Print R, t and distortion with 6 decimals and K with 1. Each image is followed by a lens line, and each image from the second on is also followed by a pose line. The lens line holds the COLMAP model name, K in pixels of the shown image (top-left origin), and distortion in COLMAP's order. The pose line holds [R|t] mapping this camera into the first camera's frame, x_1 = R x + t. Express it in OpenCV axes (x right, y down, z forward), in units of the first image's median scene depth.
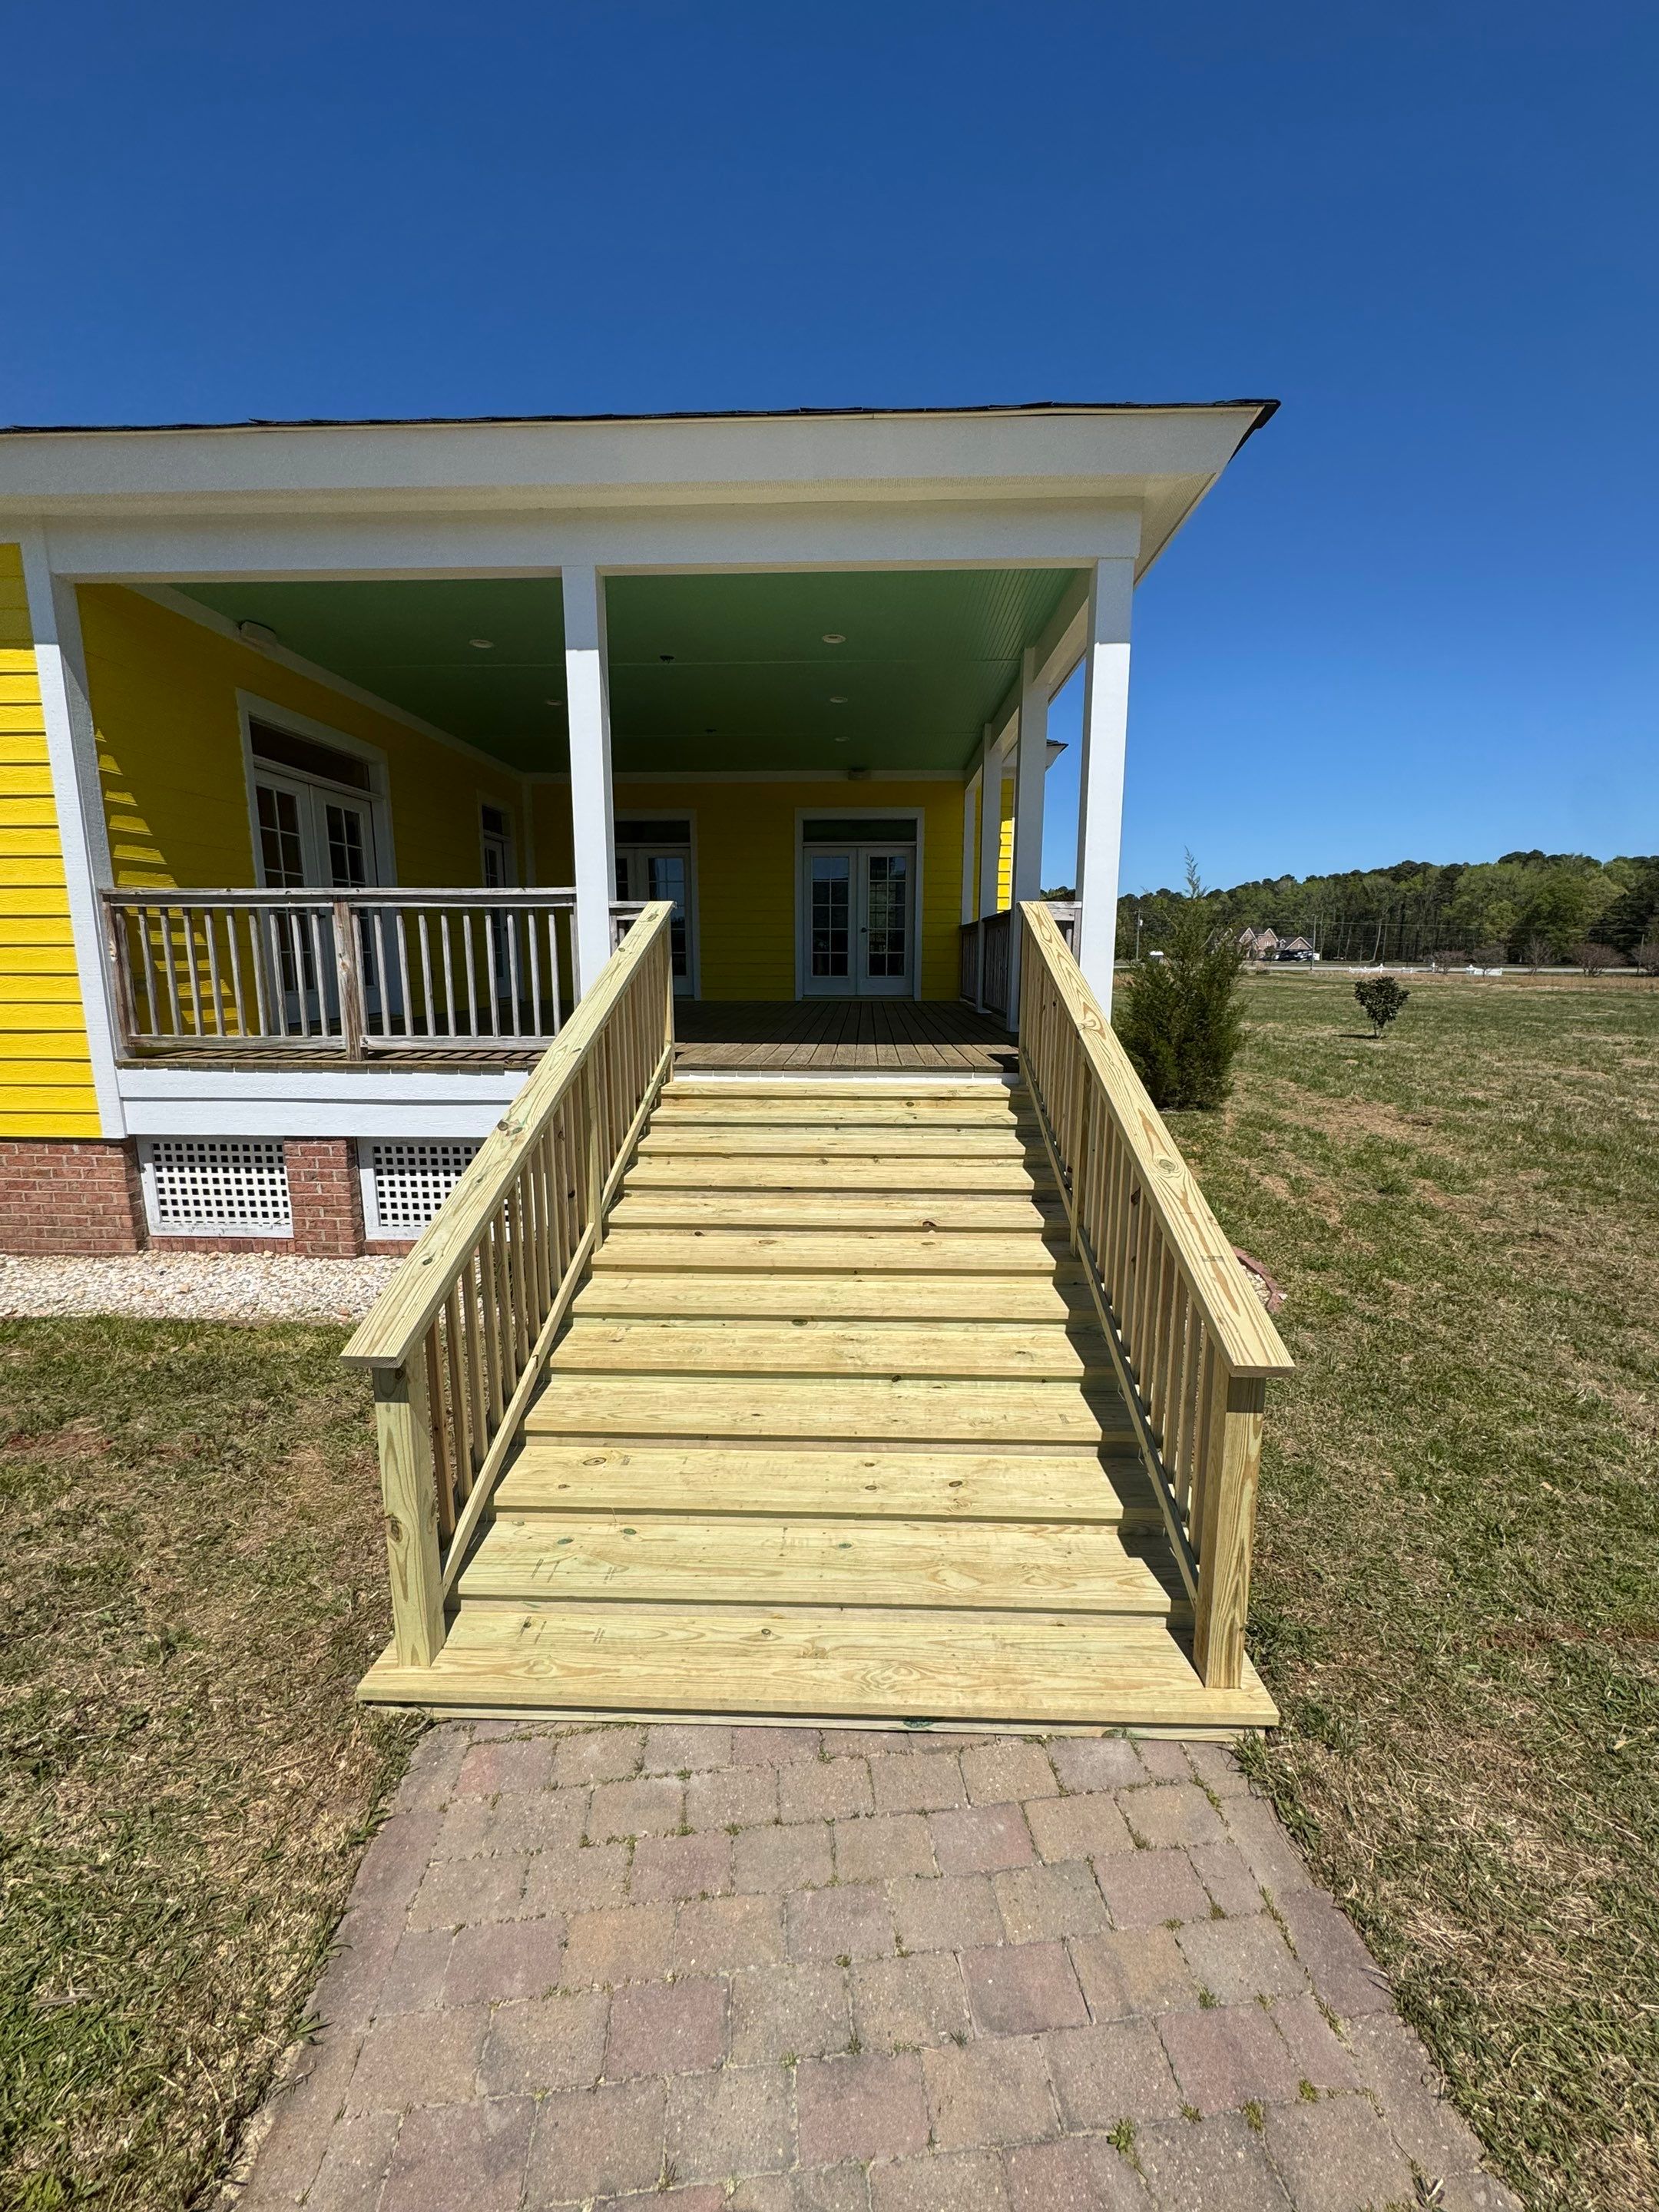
lens RADIAL K [[876.5, 0, 835.7], [0, 876.5, 1101.4], [0, 0, 1]] dist [-0.001942, 0.000239]
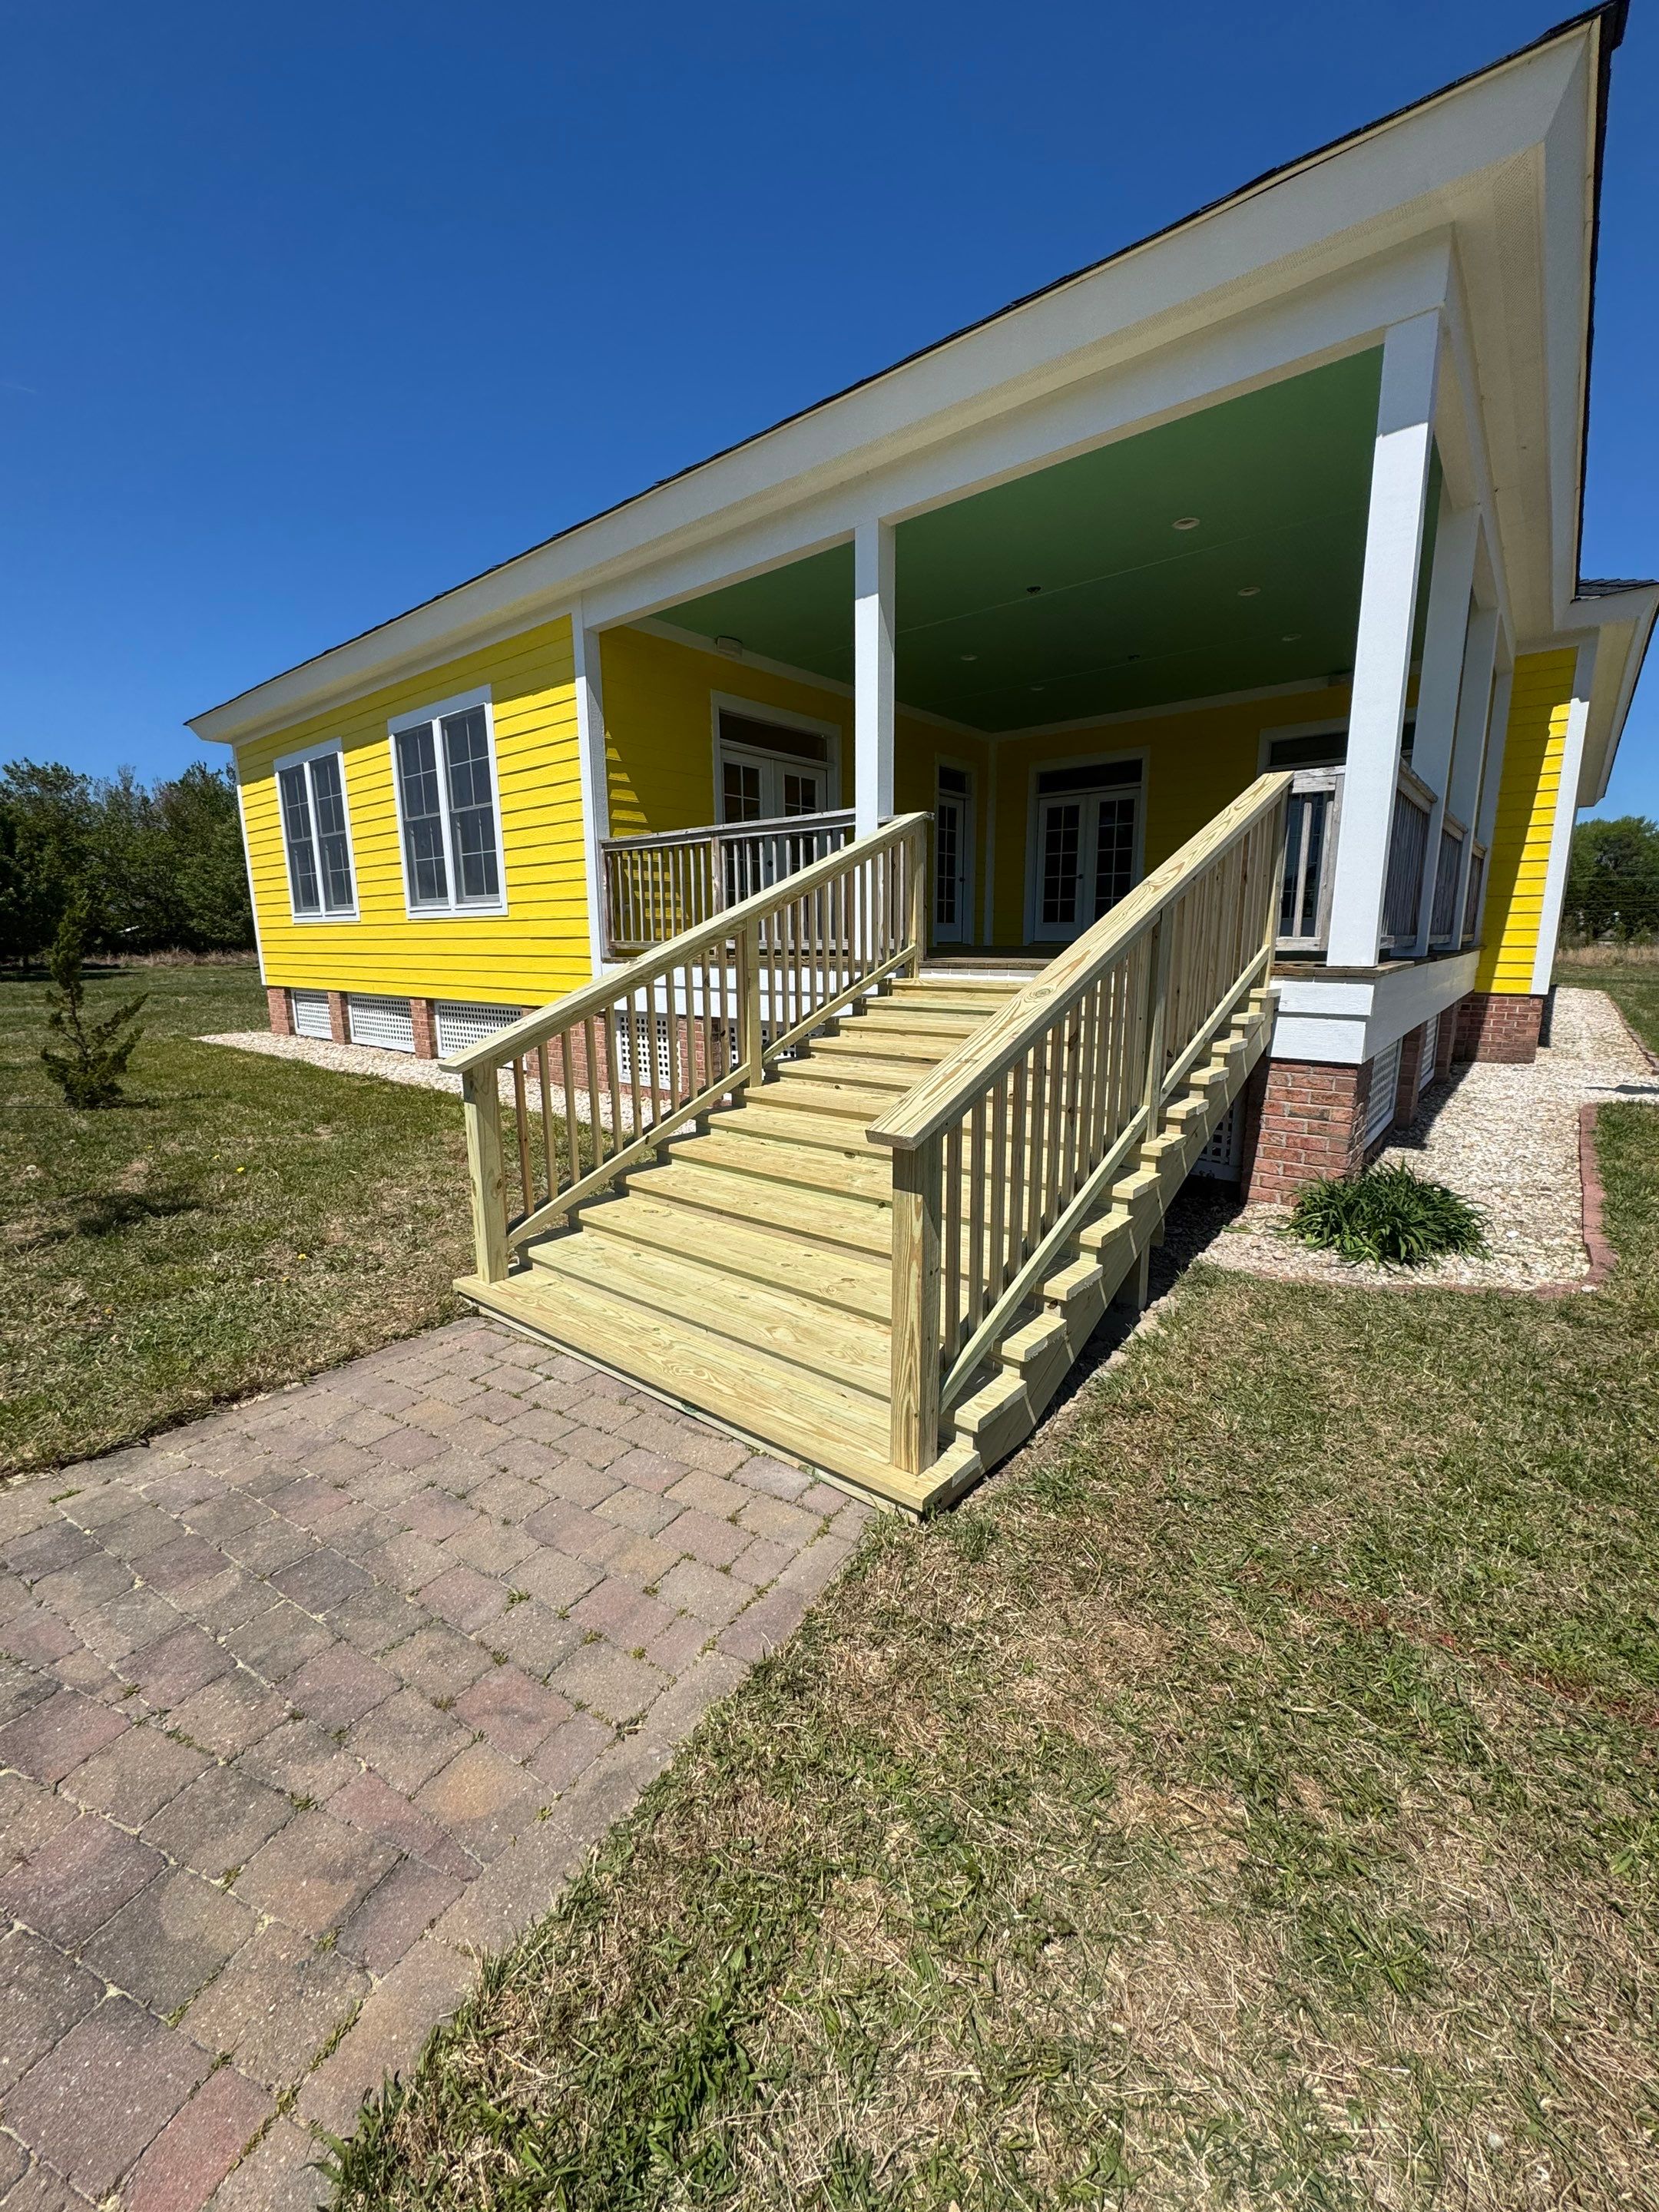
lens RADIAL K [[876.5, 0, 831.3], [0, 876.5, 1100.7], [0, 0, 1]] dist [-0.001942, 0.000239]
pose [[0.795501, 0.104538, -0.596867, 0.432030], [-0.091288, 0.994440, 0.052503, 0.088666], [0.599037, 0.012720, 0.800621, 0.055993]]
